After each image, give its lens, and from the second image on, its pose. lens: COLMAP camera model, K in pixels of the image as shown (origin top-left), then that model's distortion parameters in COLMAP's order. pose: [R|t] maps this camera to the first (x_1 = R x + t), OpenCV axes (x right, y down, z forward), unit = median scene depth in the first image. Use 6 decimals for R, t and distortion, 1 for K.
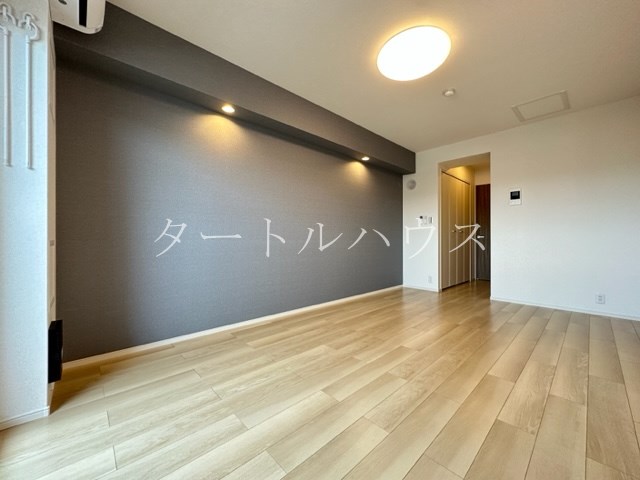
lens RADIAL K [[257.3, 0, 320.2], [0, 257.3, 240.4], [0, 0, 1]] dist [-0.001872, -0.000319]
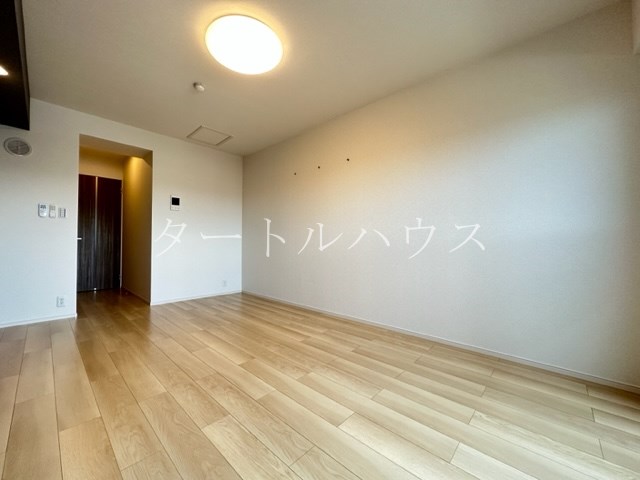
lens RADIAL K [[257.3, 0, 318.8], [0, 257.3, 240.9], [0, 0, 1]] dist [-0.001872, -0.000319]
pose [[-0.071080, 0.006823, 0.997447, -0.550693], [-0.001399, 0.999975, -0.006940, -0.007220], [-0.997470, -0.001889, -0.071069, 0.750490]]
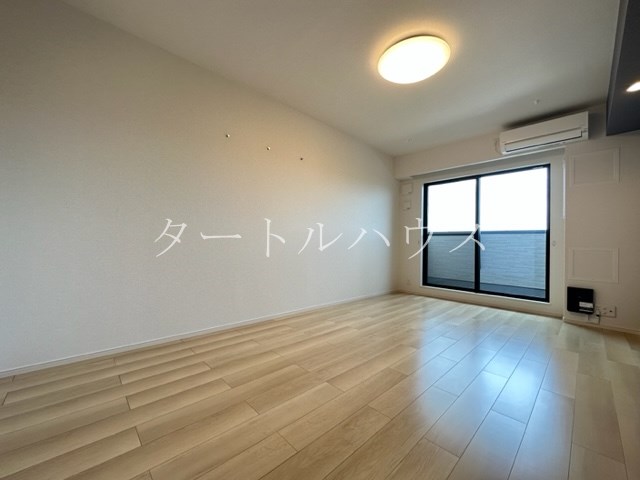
lens RADIAL K [[257.3, 0, 319.2], [0, 257.3, 240.6], [0, 0, 1]] dist [-0.001872, -0.000319]
pose [[-0.999782, -0.020890, 0.000470, 0.670401], [-0.020891, 0.999780, -0.001784, -0.000325], [-0.000433, -0.001793, -0.999998, 1.893307]]
